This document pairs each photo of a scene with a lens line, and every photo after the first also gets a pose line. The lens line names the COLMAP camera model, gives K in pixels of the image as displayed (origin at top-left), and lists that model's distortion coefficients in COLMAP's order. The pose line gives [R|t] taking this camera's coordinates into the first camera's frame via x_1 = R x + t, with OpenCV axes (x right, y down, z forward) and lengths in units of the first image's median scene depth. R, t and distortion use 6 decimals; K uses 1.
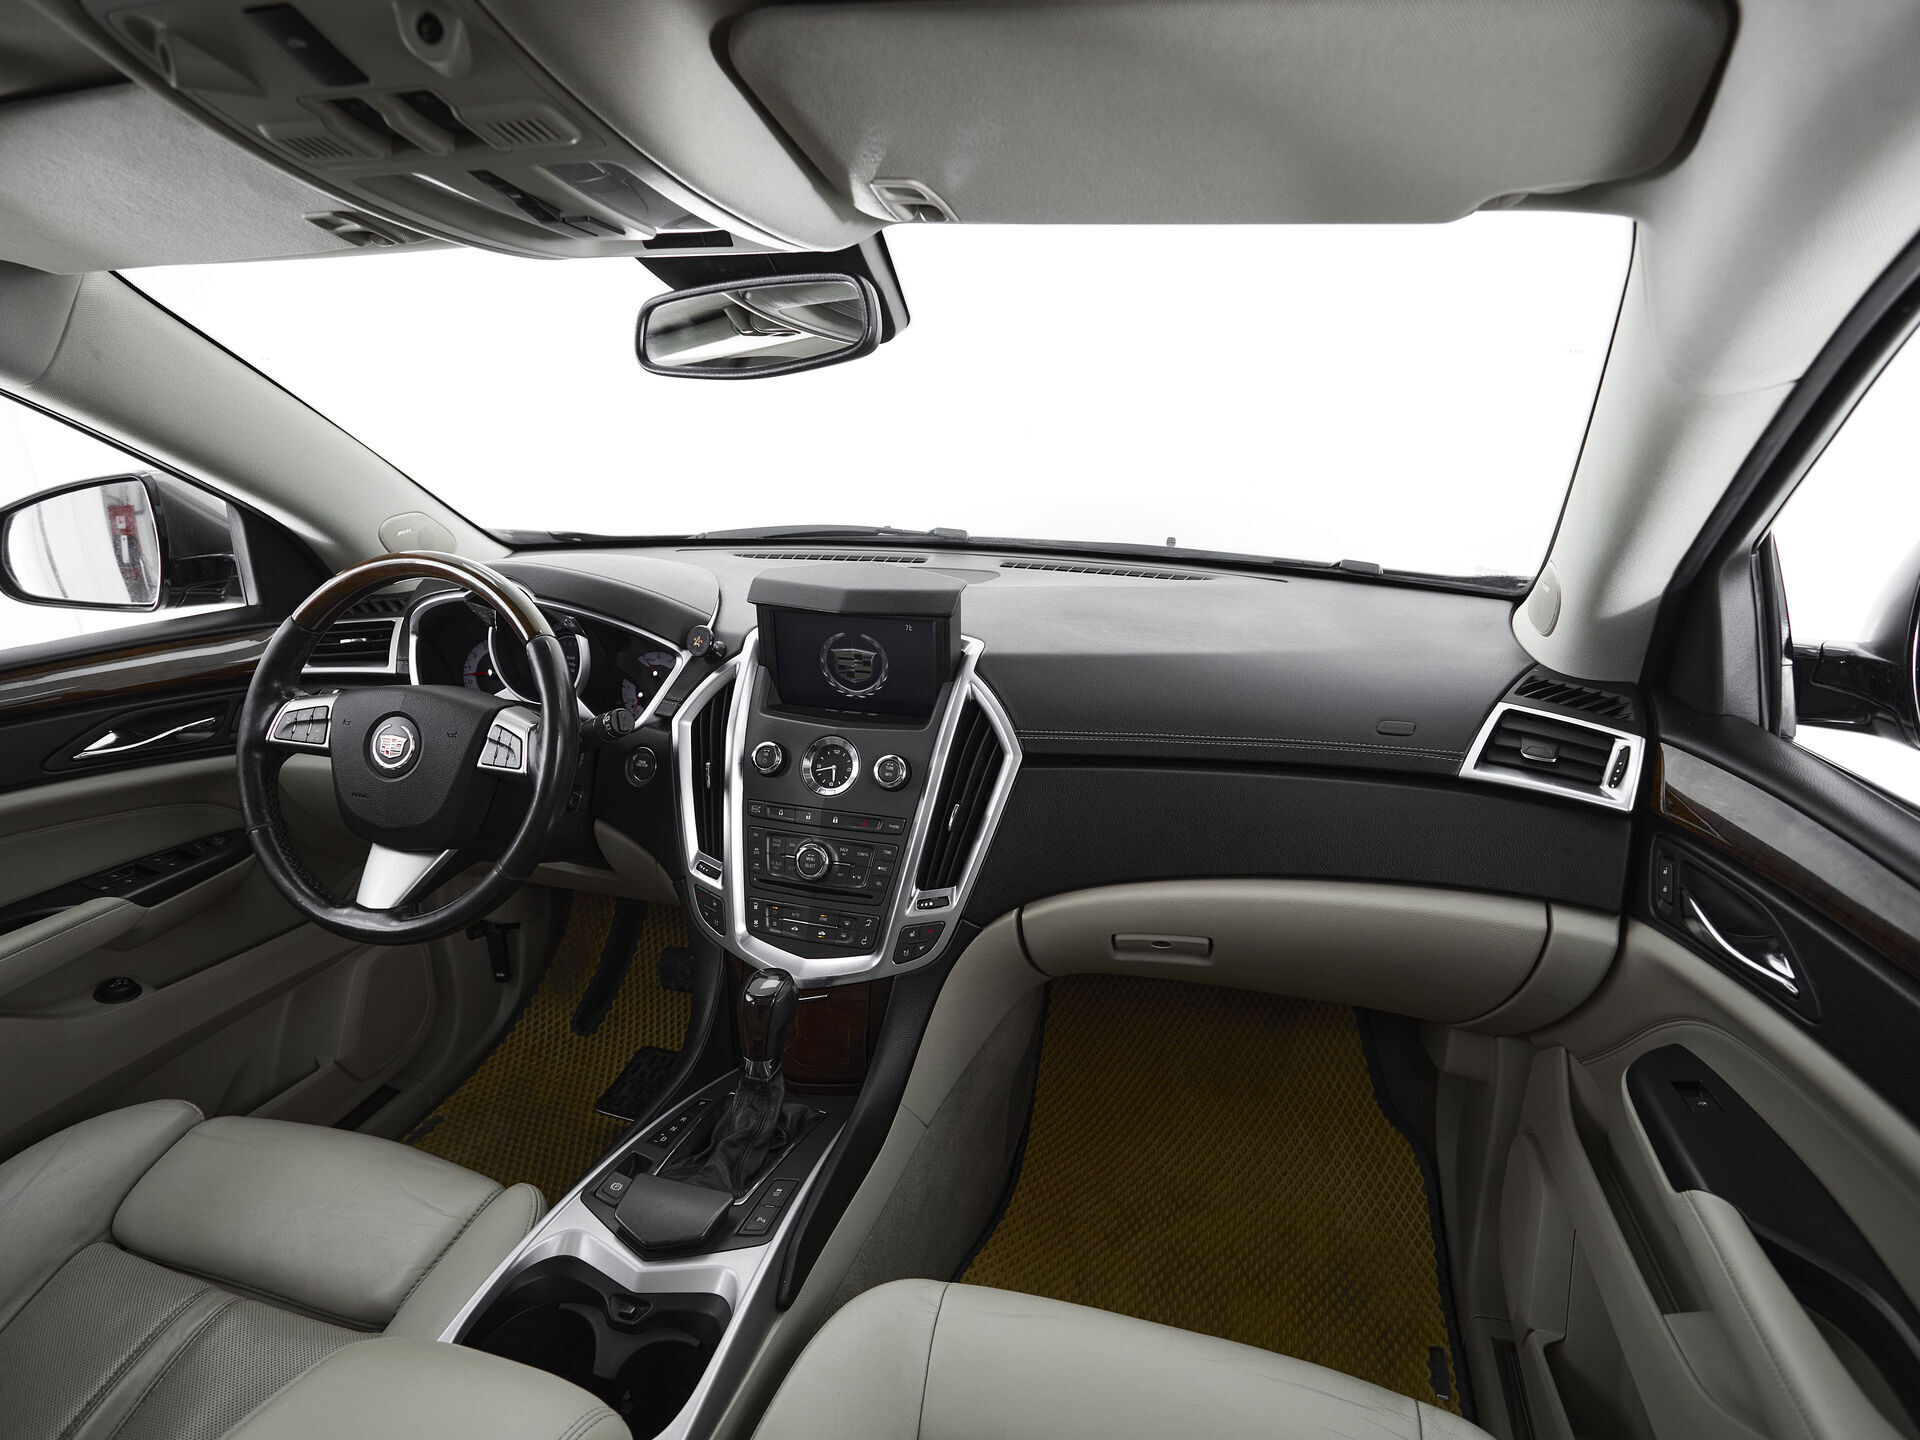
lens RADIAL K [[1011.2, 0, 960.0], [0, 1011.2, 718.6], [0, 0, 1]] dist [-0.002006, -0.002425]
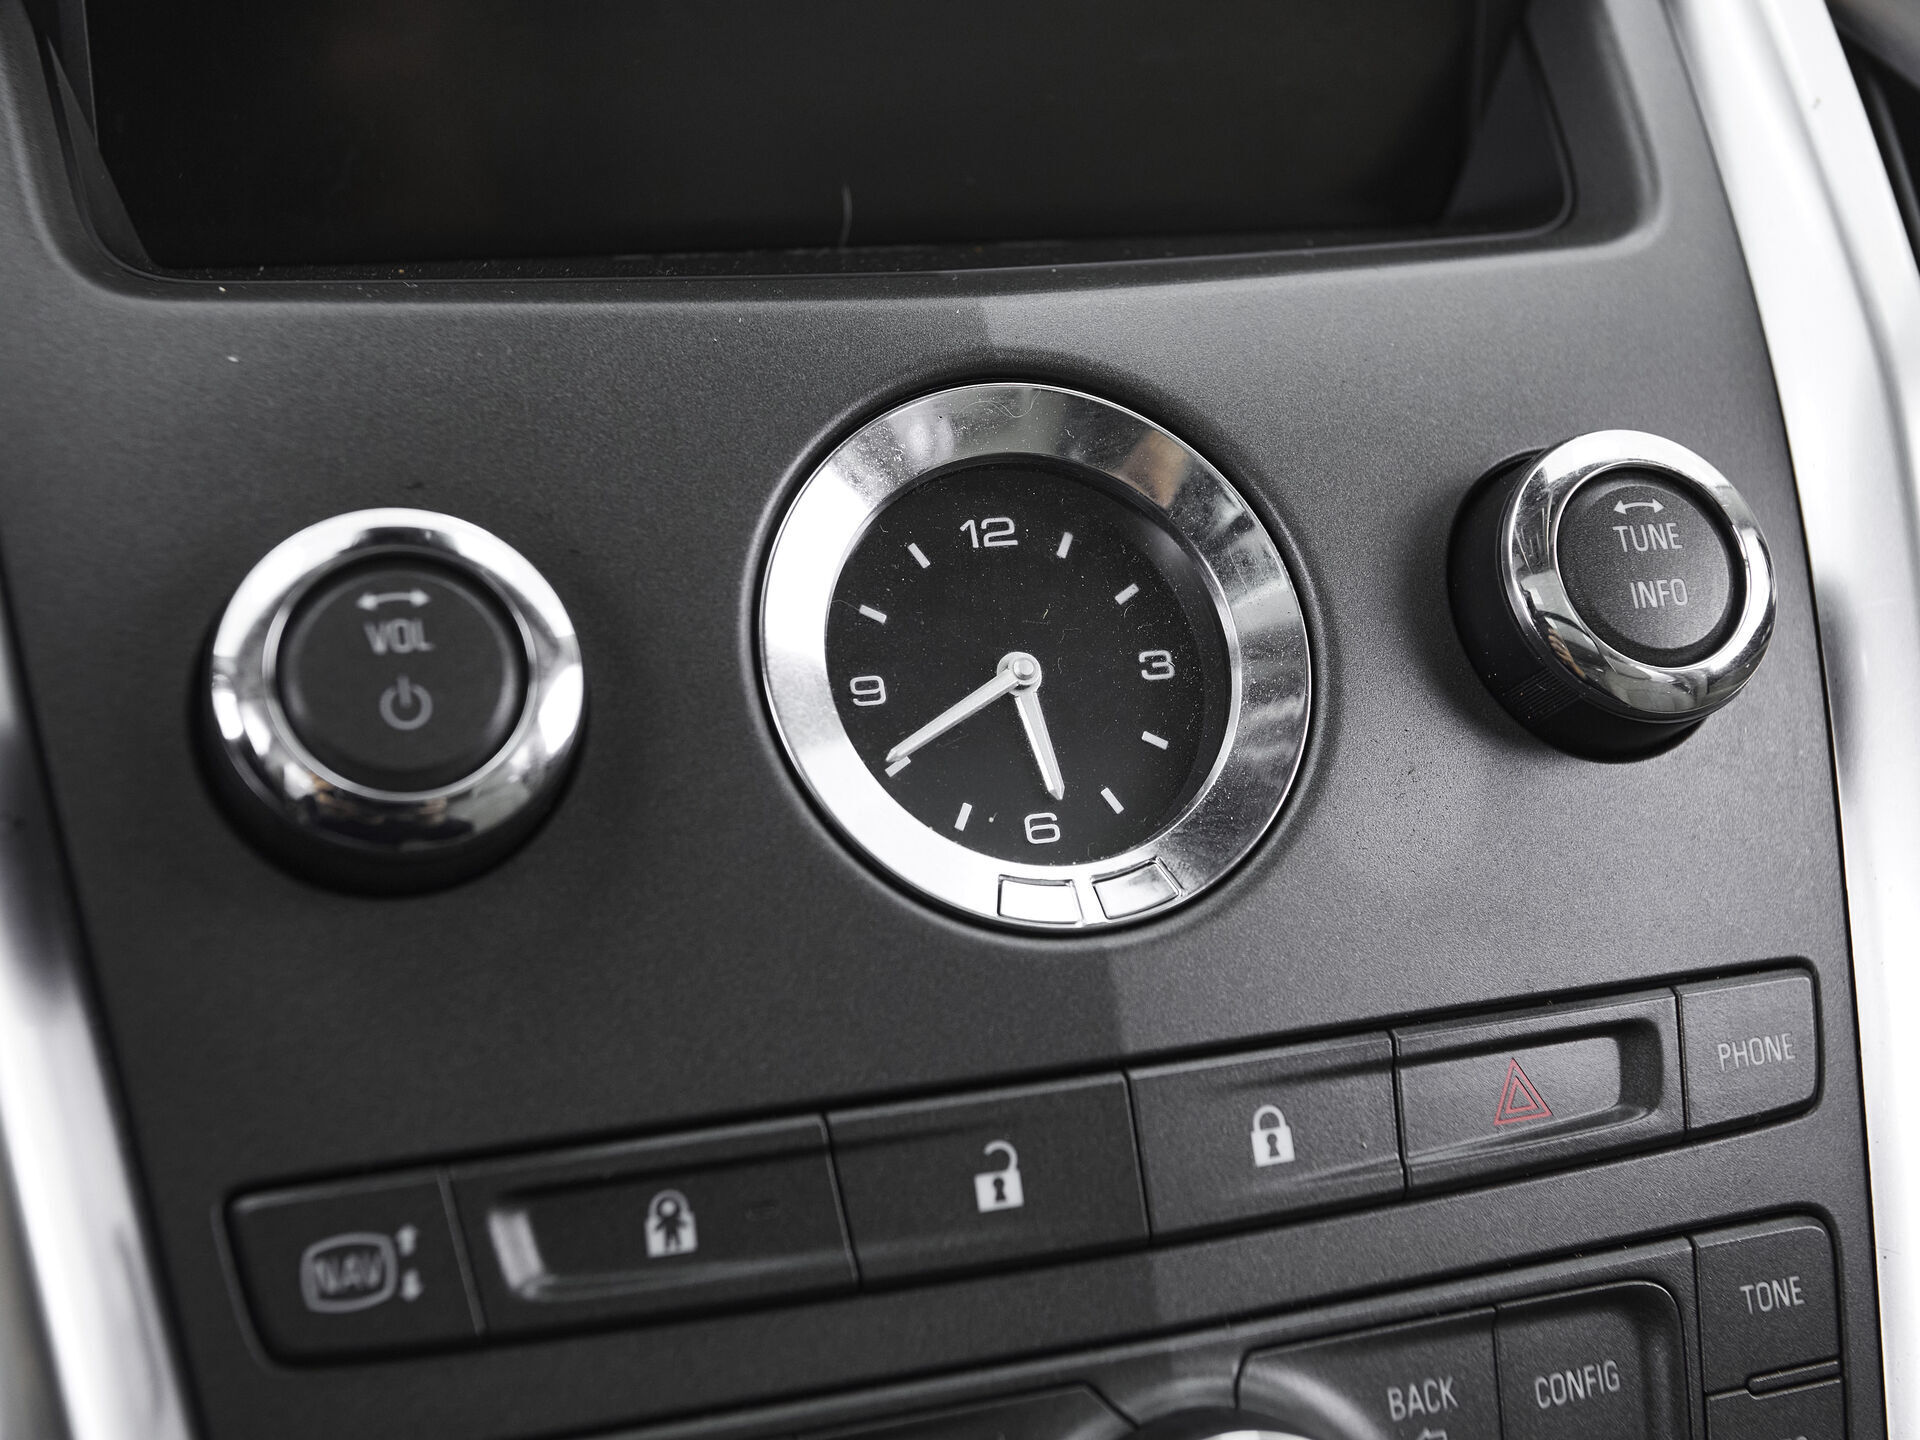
lens RADIAL K [[2505.3, 0, 992.5], [0, 2505.3, 671.4], [0, 0, 1]] dist [0.018019, 0.000000]
pose [[0.815933, -0.149355, 0.558522, -0.276601], [0.192493, 0.981117, -0.018847, 0.052924], [-0.545160, 0.122890, 0.829276, 0.790666]]
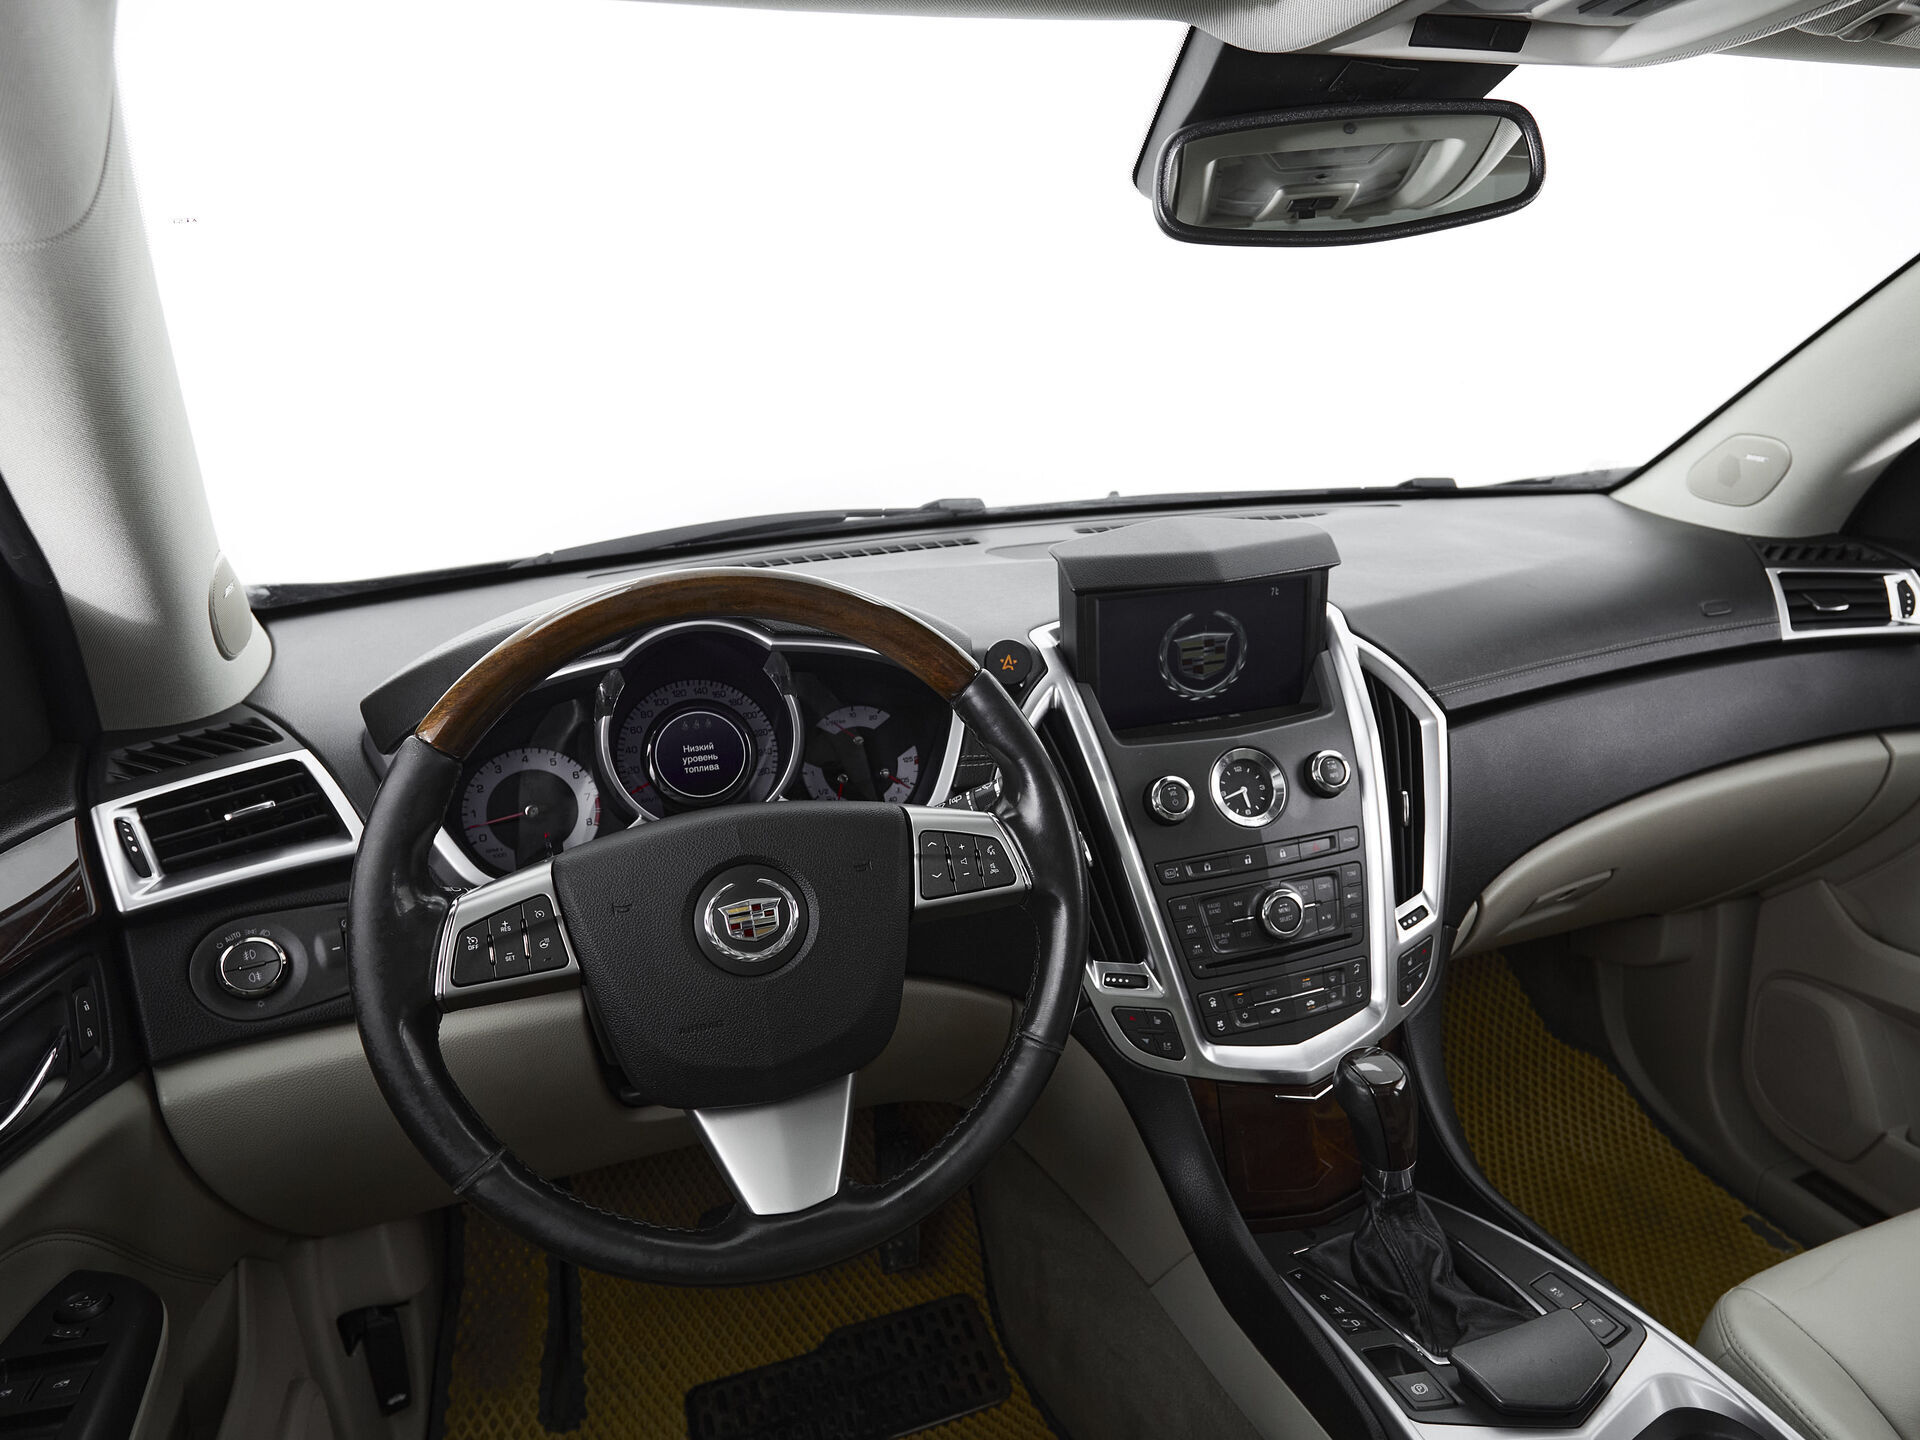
lens RADIAL K [[1309.9, 0, 1093.0], [0, 1309.9, 765.8], [0, 0, 1]] dist [0.026688, -0.027624]
pose [[0.783100, -0.218757, 0.582151, -0.774768], [0.226687, 0.972096, 0.060352, -0.052615], [-0.579109, 0.084704, 0.810838, 0.285024]]
